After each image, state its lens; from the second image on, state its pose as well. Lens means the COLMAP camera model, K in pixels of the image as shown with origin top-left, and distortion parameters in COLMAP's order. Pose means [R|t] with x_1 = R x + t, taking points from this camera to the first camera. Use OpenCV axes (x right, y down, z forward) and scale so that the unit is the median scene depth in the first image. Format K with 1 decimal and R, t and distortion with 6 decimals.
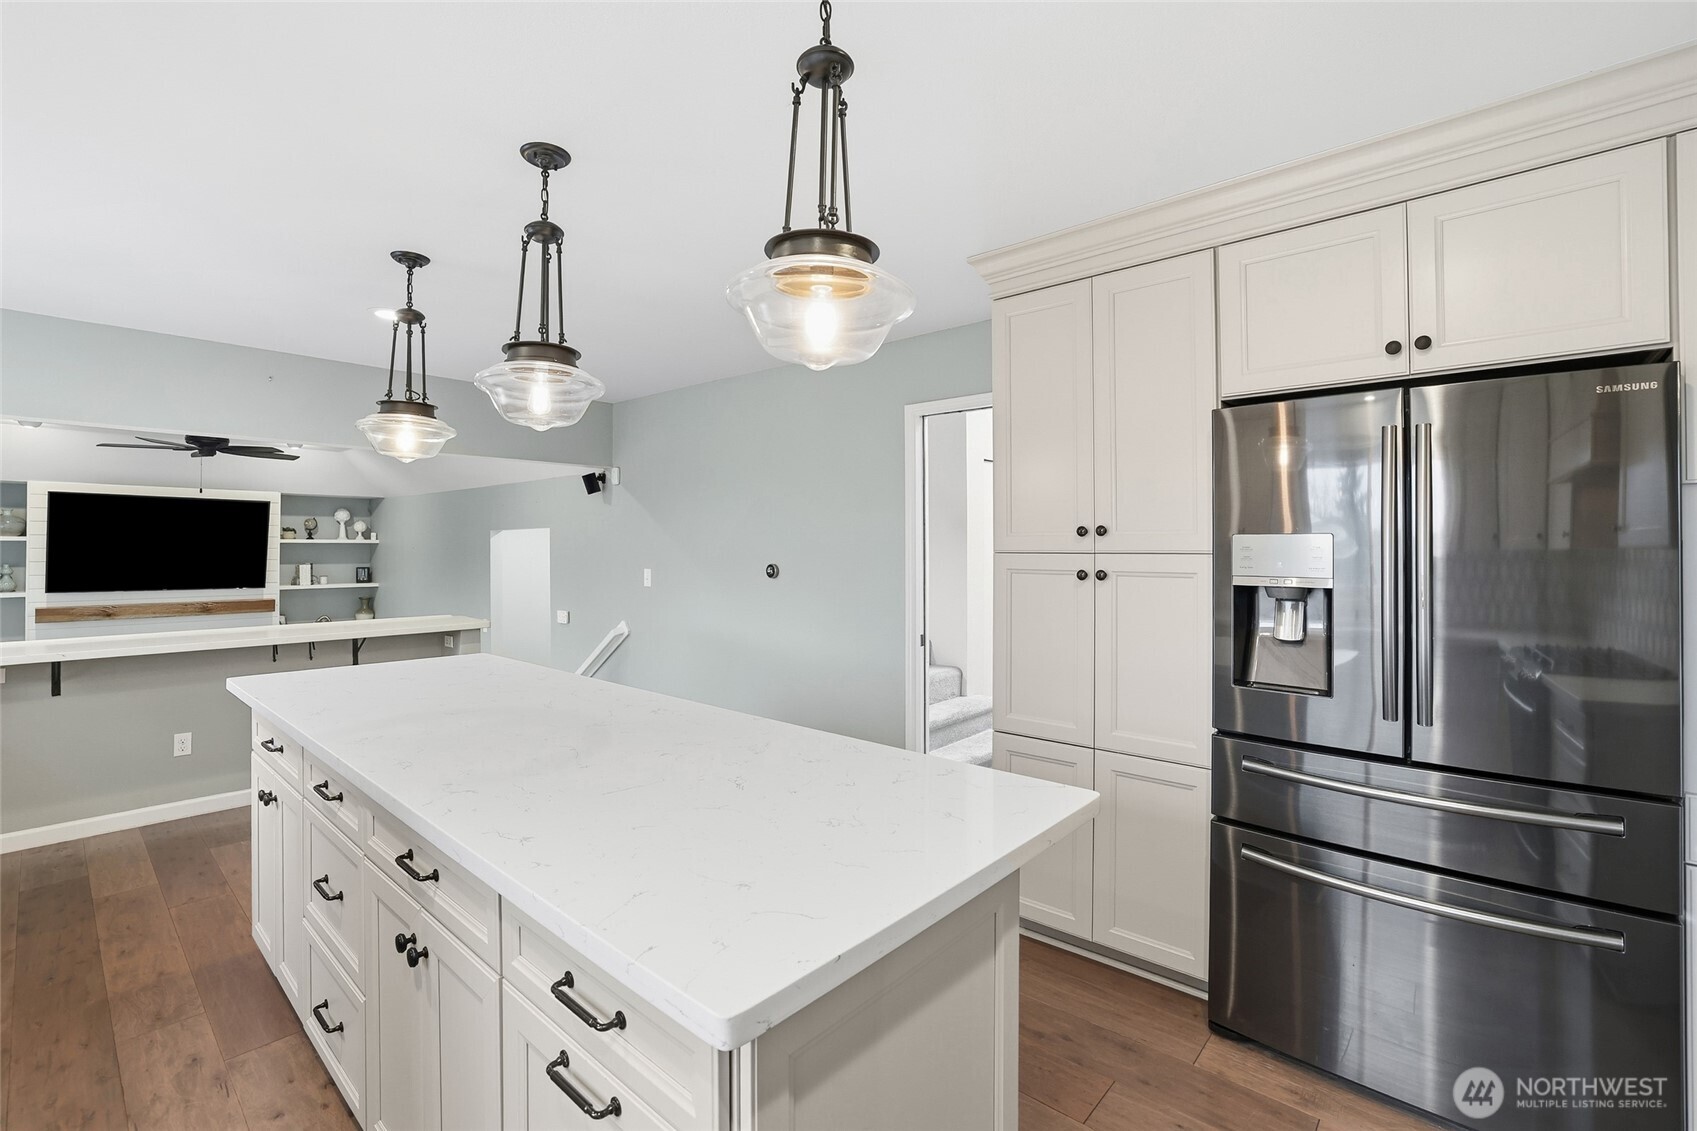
lens RADIAL K [[747.9, 0, 857.2], [0, 747.9, 553.4], [0, 0, 1]] dist [-0.038672, 0.012912]
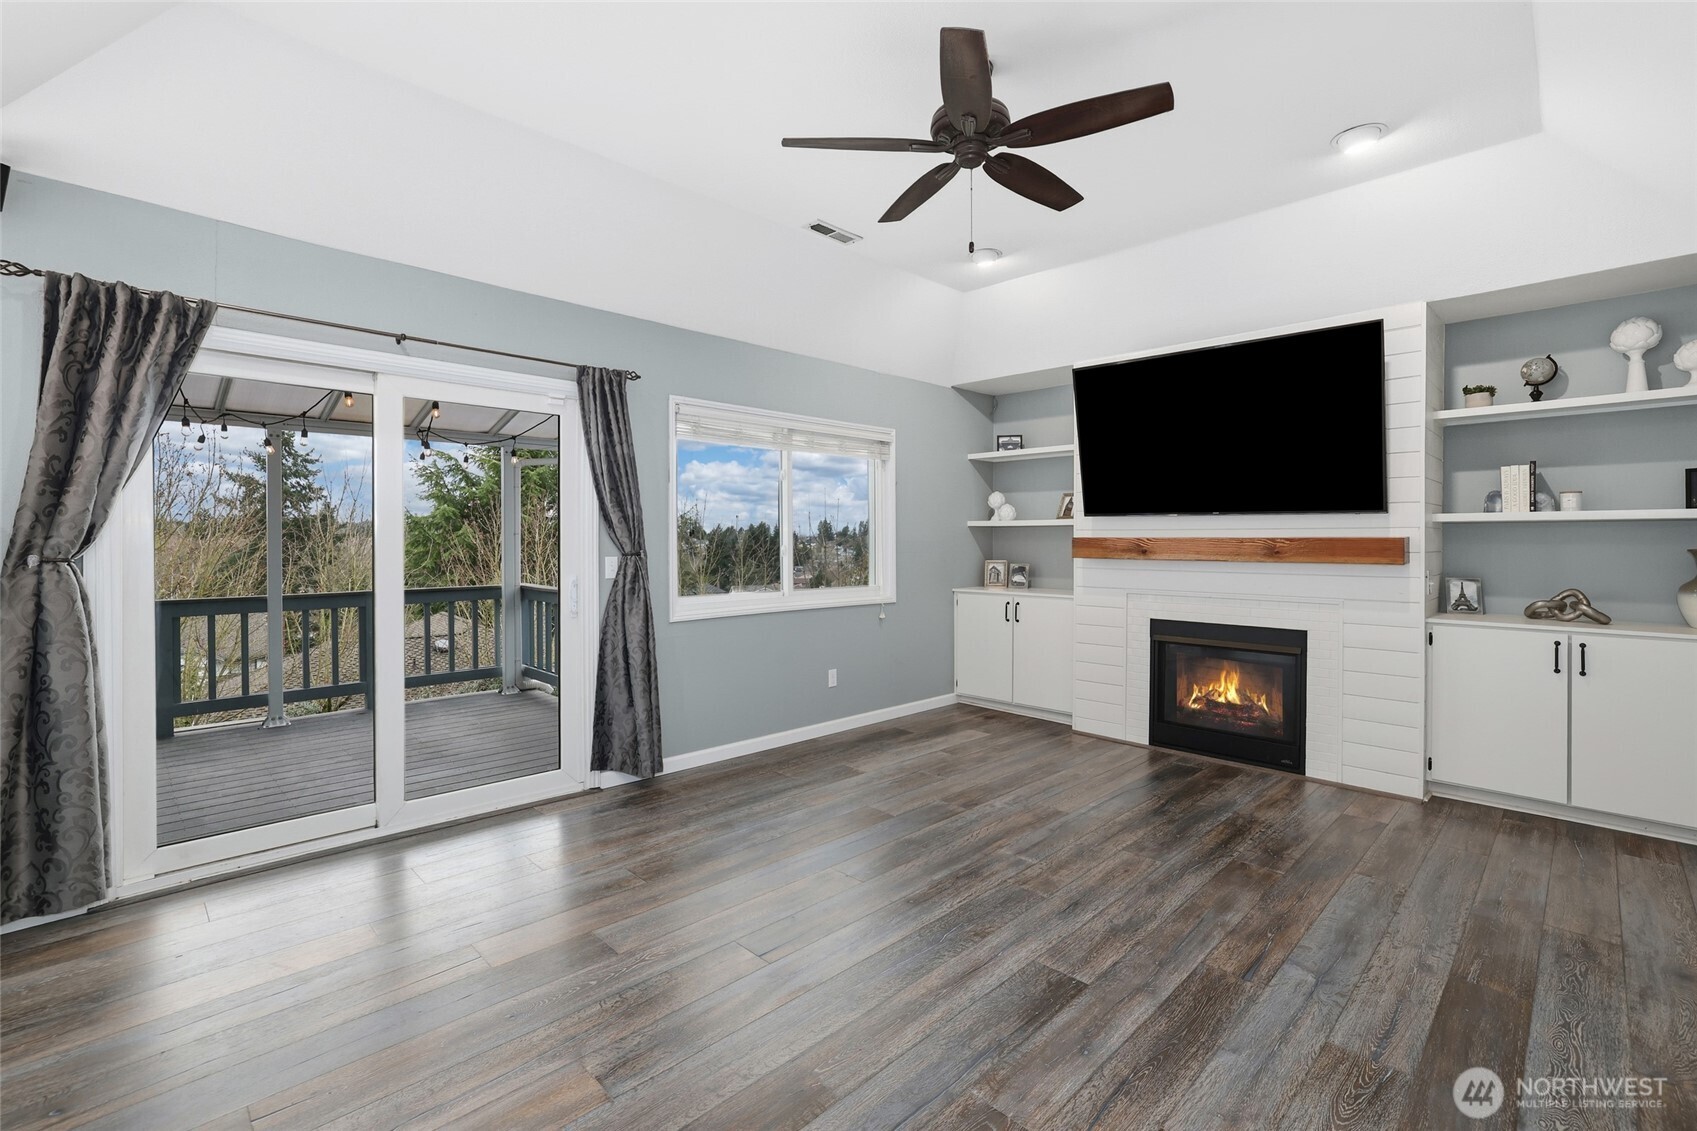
lens RADIAL K [[763.6, 0, 840.3], [0, 763.6, 538.8], [0, 0, 1]] dist [-0.040257, 0.020947]
pose [[-0.068820, -0.005116, -0.997616, -0.317275], [-0.008846, 0.999951, -0.004518, 0.069715], [0.997590, 0.008514, -0.068862, 0.698069]]
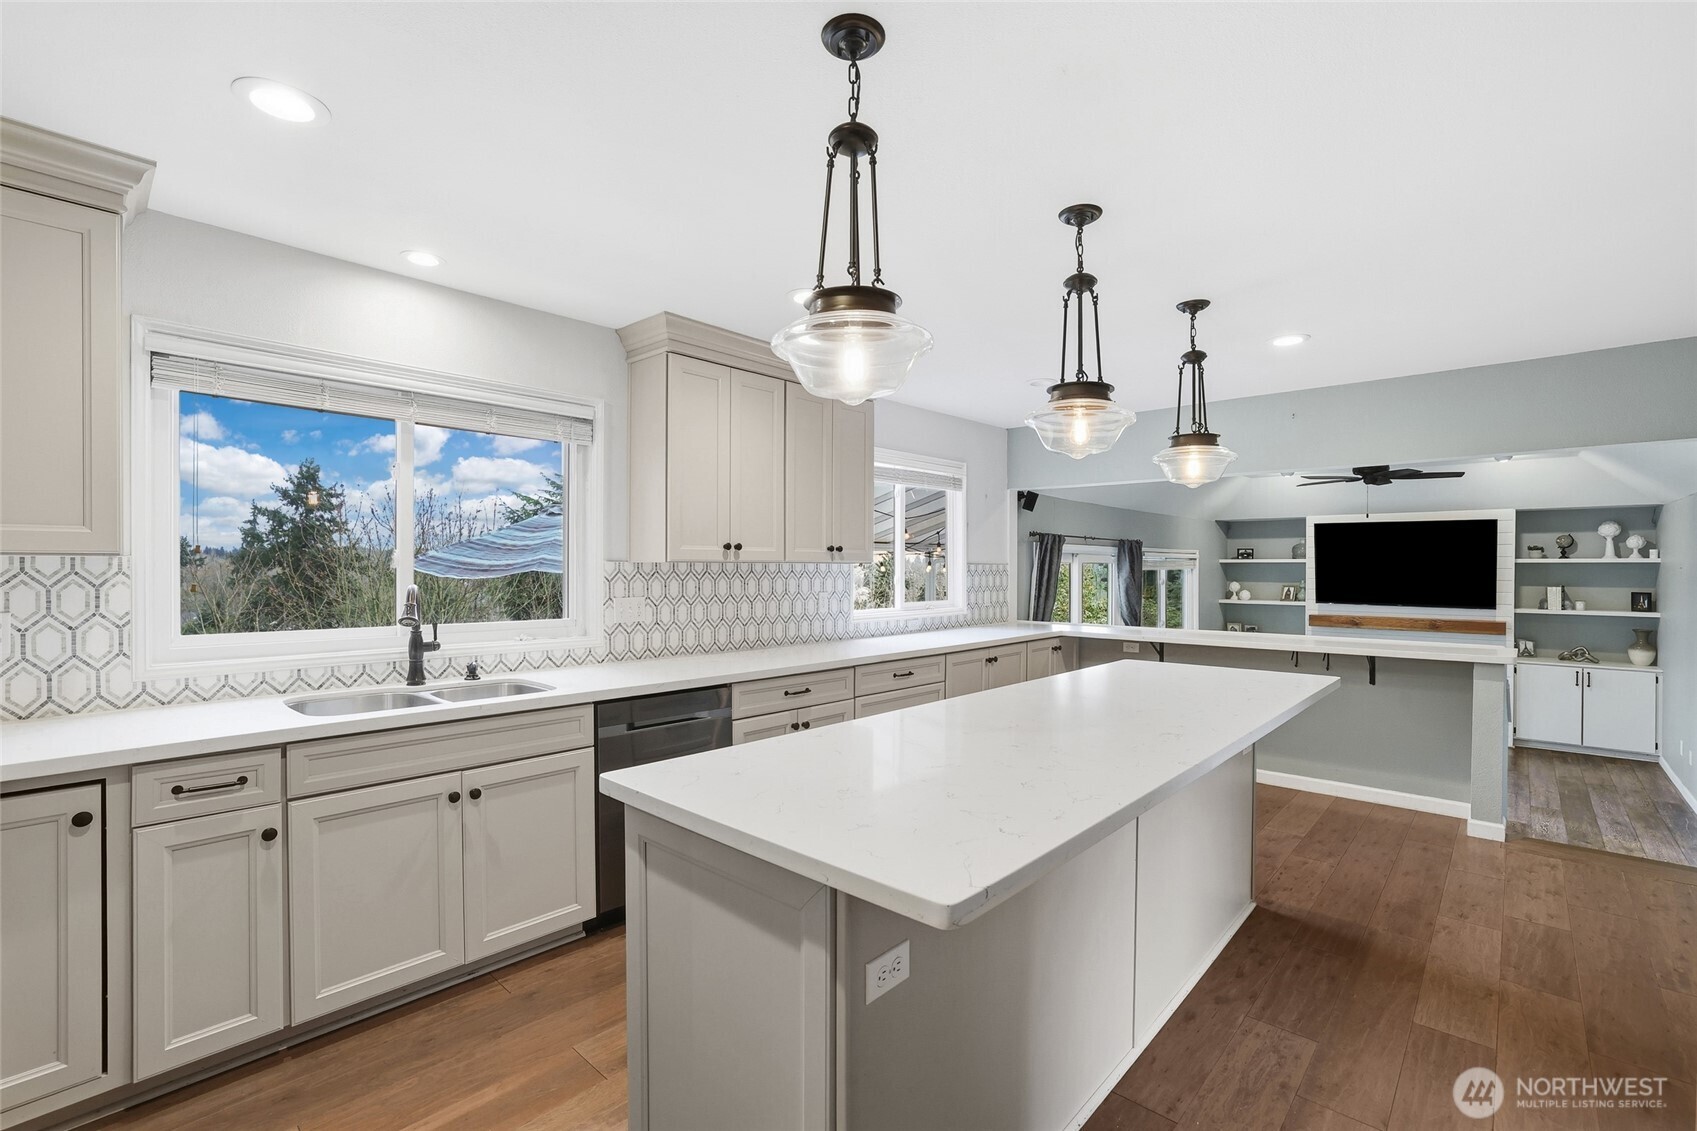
lens RADIAL K [[755.1, 0, 848.5], [0, 755.1, 565.5], [0, 0, 1]] dist [-0.028198, 0.012358]
pose [[-0.013398, -0.004437, -0.999900, 0.180056], [-0.008754, 0.999952, -0.004320, 0.000776], [0.999872, 0.008695, -0.013436, 0.166919]]
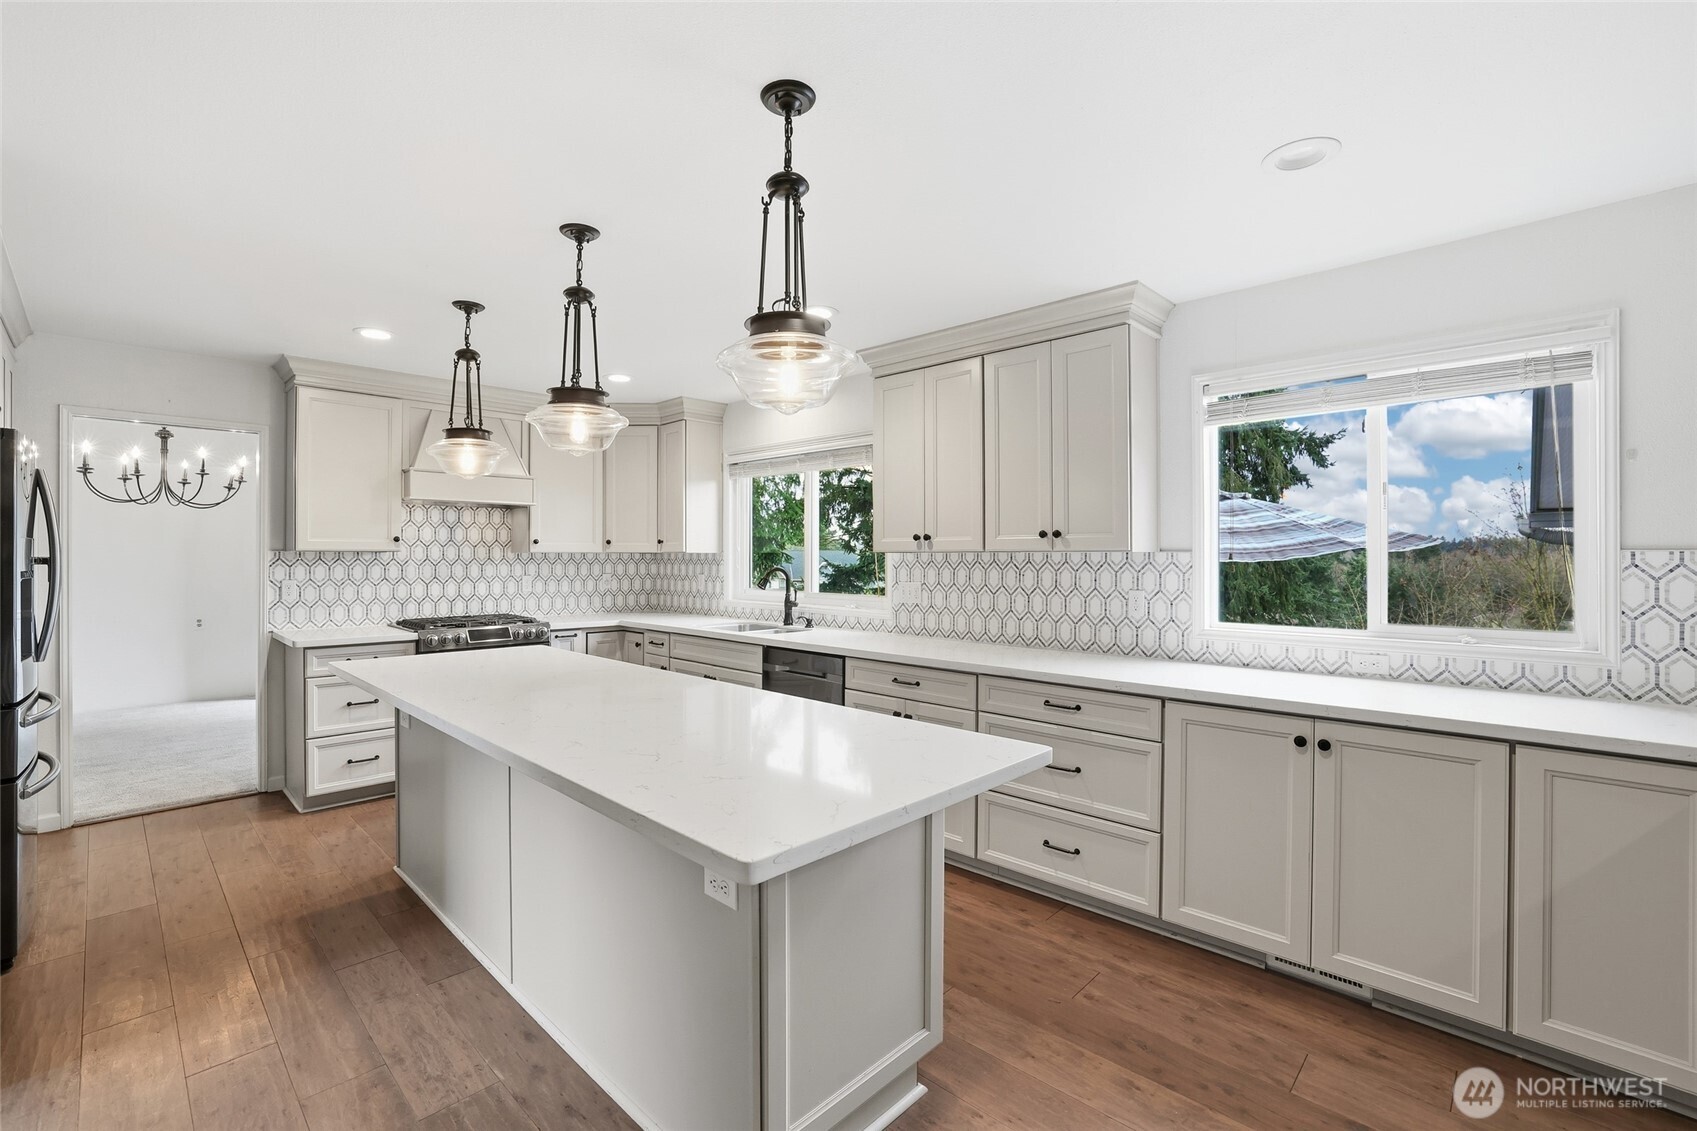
lens RADIAL K [[730.2, 0, 849.5], [0, 730.2, 554.2], [0, 0, 1]] dist [-0.055174, 0.020889]
pose [[-0.999353, -0.002030, 0.035915, -0.228473], [-0.001882, 0.999990, 0.004135, -0.003014], [-0.035923, 0.004065, -0.999346, 0.541998]]
